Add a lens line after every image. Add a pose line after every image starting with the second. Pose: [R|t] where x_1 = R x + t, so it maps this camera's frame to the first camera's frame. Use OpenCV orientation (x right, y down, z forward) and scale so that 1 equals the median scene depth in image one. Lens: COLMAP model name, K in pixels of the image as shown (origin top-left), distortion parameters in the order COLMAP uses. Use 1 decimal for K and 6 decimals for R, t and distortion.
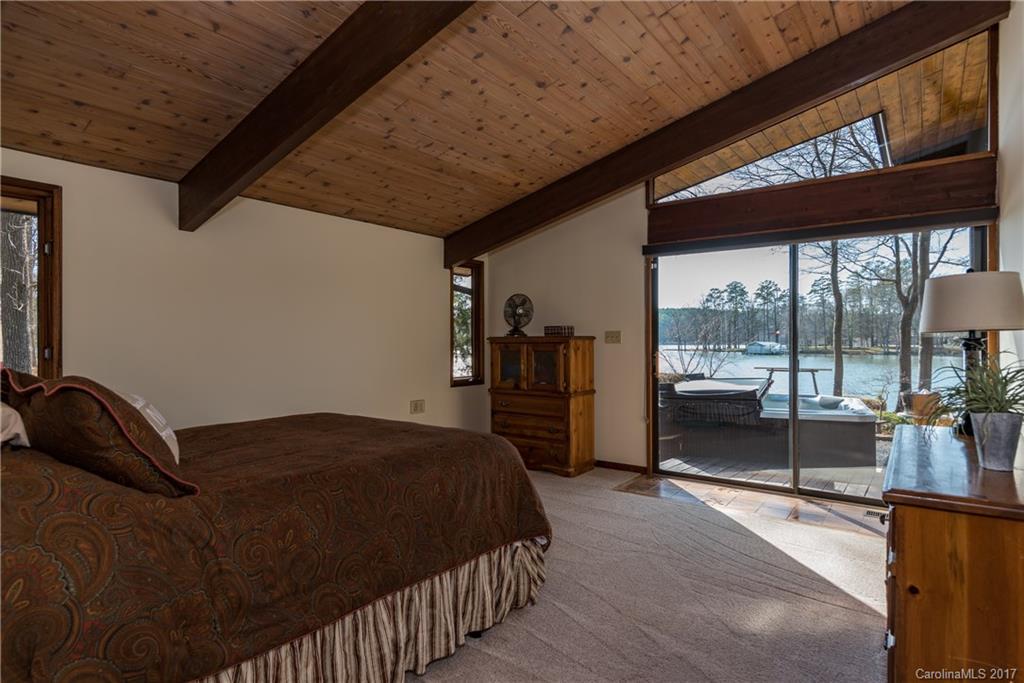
lens RADIAL K [[556.9, 0, 512.6], [0, 556.9, 340.8], [0, 0, 1]] dist [0.007828, 0.000401]
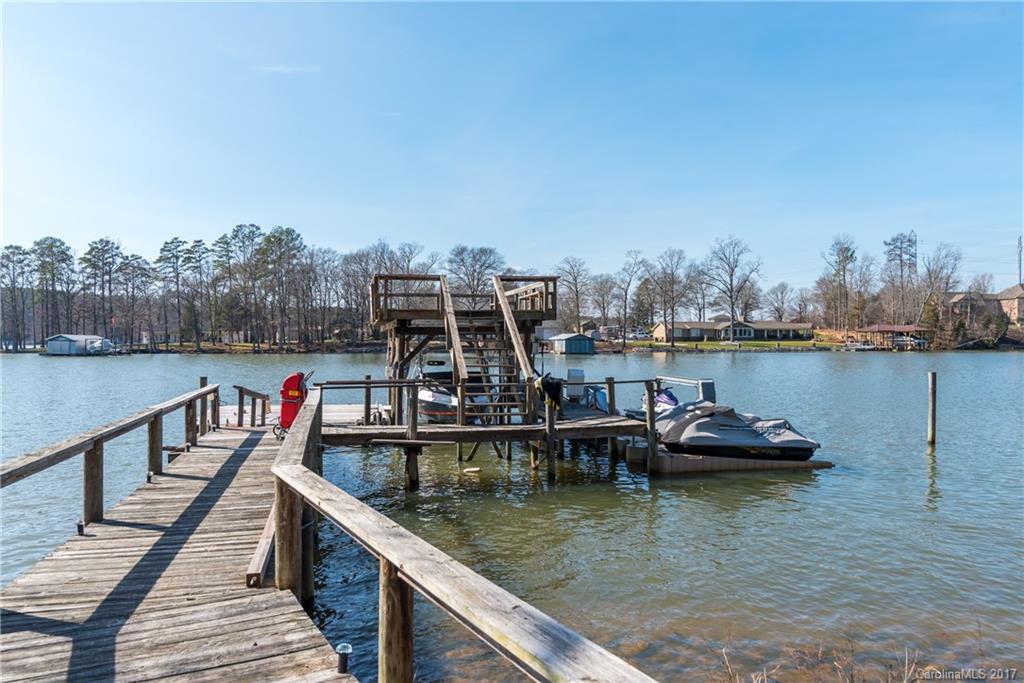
lens RADIAL K [[746.6, 0, 503.2], [0, 746.6, 342.5], [0, 0, 1]] dist [-0.002195, -0.005106]
pose [[0.659413, -0.004340, 0.751768, 0.116354], [0.002794, 0.999991, 0.003322, 0.007284], [-0.751776, -0.000090, 0.659419, 0.094927]]
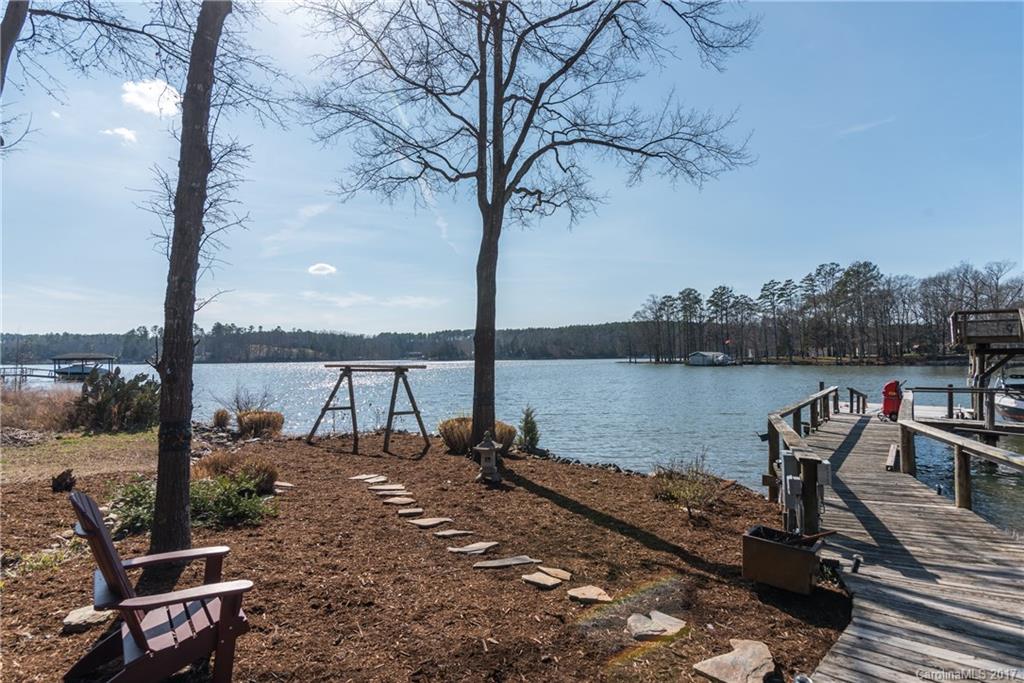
lens RADIAL K [[556.9, 0, 513.1], [0, 556.9, 341.8], [0, 0, 1]] dist [0.007828, 0.000401]
pose [[0.999928, -0.008692, 0.008283, 0.099676], [0.008917, 0.999582, -0.027503, 0.006312], [-0.008040, 0.027574, 0.999587, 0.073650]]
